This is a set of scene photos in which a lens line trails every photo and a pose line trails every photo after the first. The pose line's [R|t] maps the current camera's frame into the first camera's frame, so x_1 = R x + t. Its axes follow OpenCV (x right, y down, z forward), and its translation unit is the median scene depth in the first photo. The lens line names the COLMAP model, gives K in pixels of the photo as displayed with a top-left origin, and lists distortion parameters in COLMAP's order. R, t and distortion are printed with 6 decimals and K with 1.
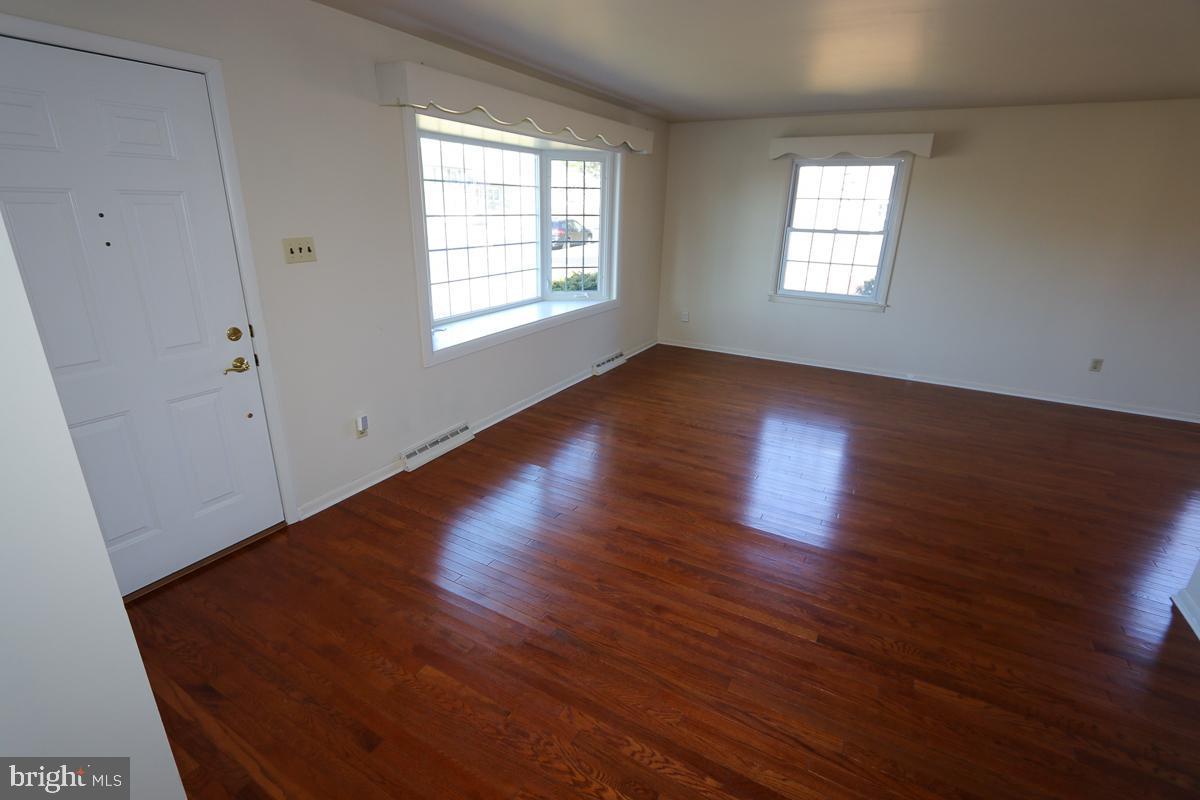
lens RADIAL K [[551.0, 0, 583.3], [0, 551.0, 400.8], [0, 0, 1]] dist [-0.018137, 0.002714]
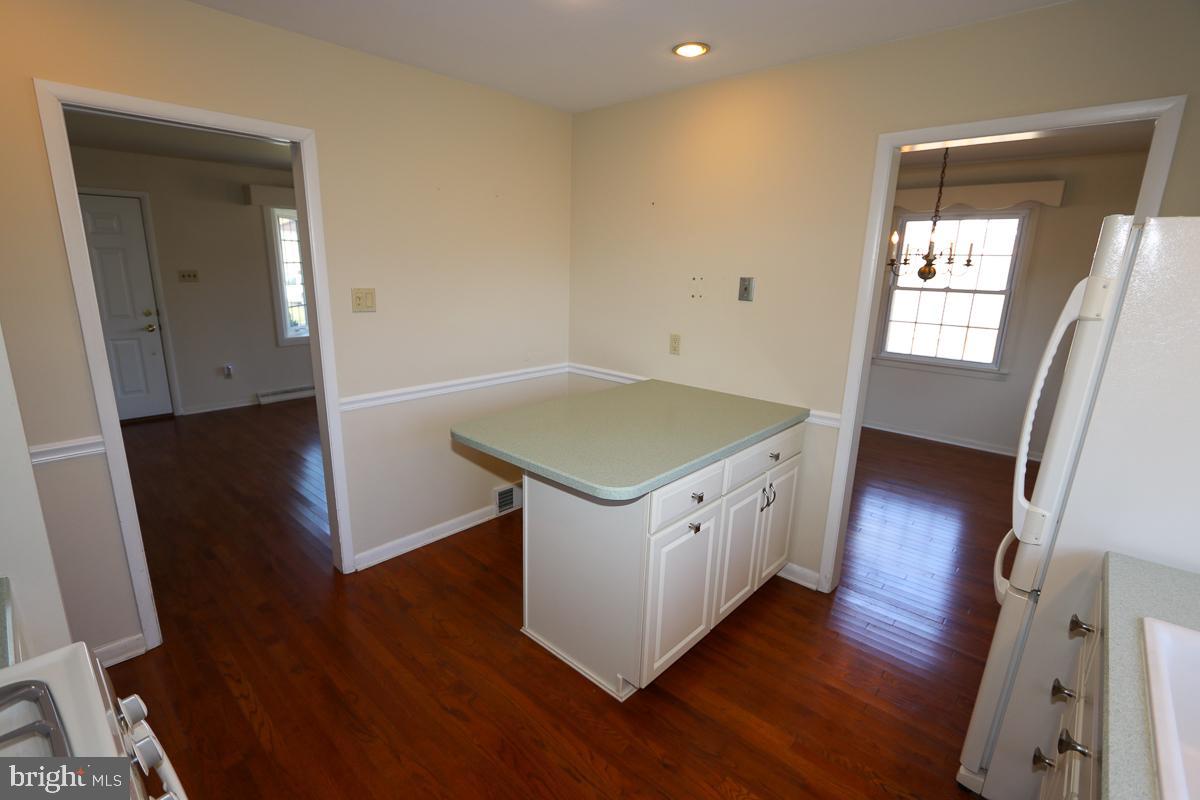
lens RADIAL K [[551.0, 0, 587.5], [0, 551.0, 394.7], [0, 0, 1]] dist [-0.018137, 0.002714]
pose [[0.975339, 0.048127, -0.215403, 0.768005], [-0.070475, 0.992757, -0.097300, 0.141846], [0.209160, 0.110081, 0.971666, -0.339620]]
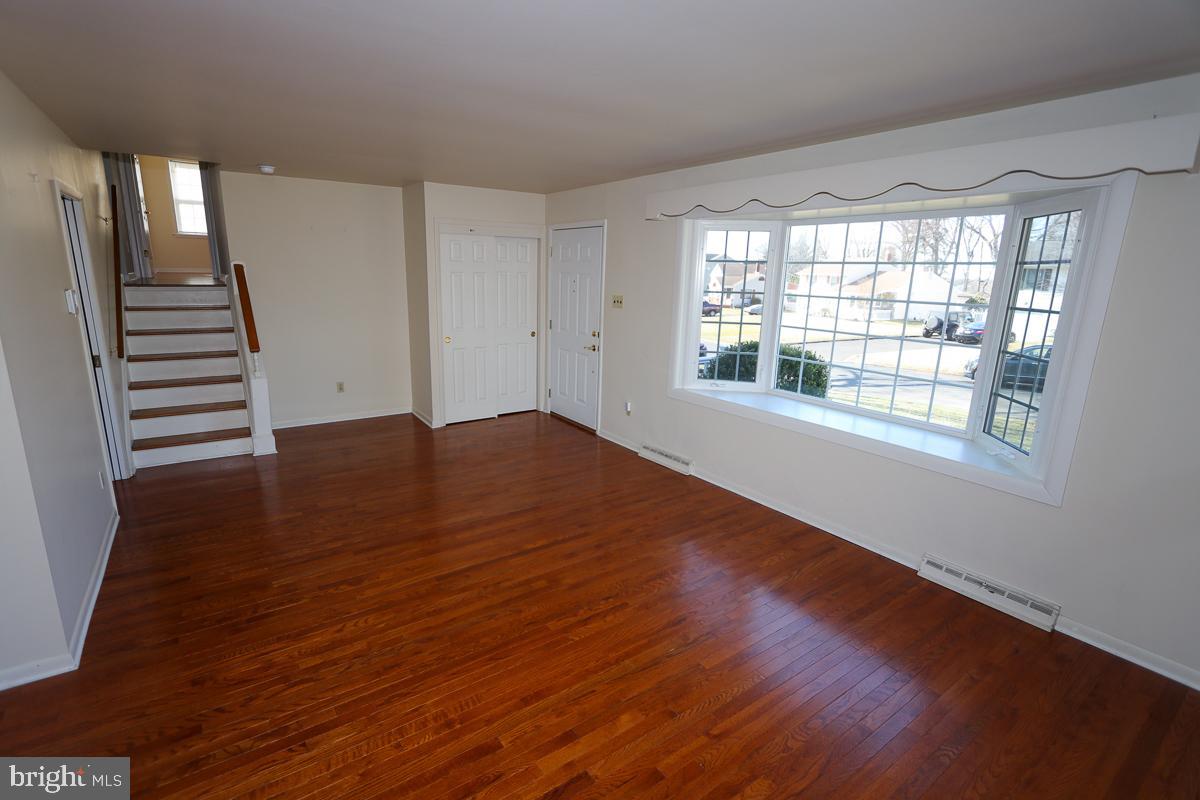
lens RADIAL K [[551.0, 0, 589.0], [0, 551.0, 403.8], [0, 0, 1]] dist [-0.018137, 0.002714]
pose [[-0.417714, 0.180652, -0.890438, 0.744970], [-0.336365, 0.879654, 0.336256, -0.321783], [0.844023, 0.439971, -0.306678, 0.927478]]
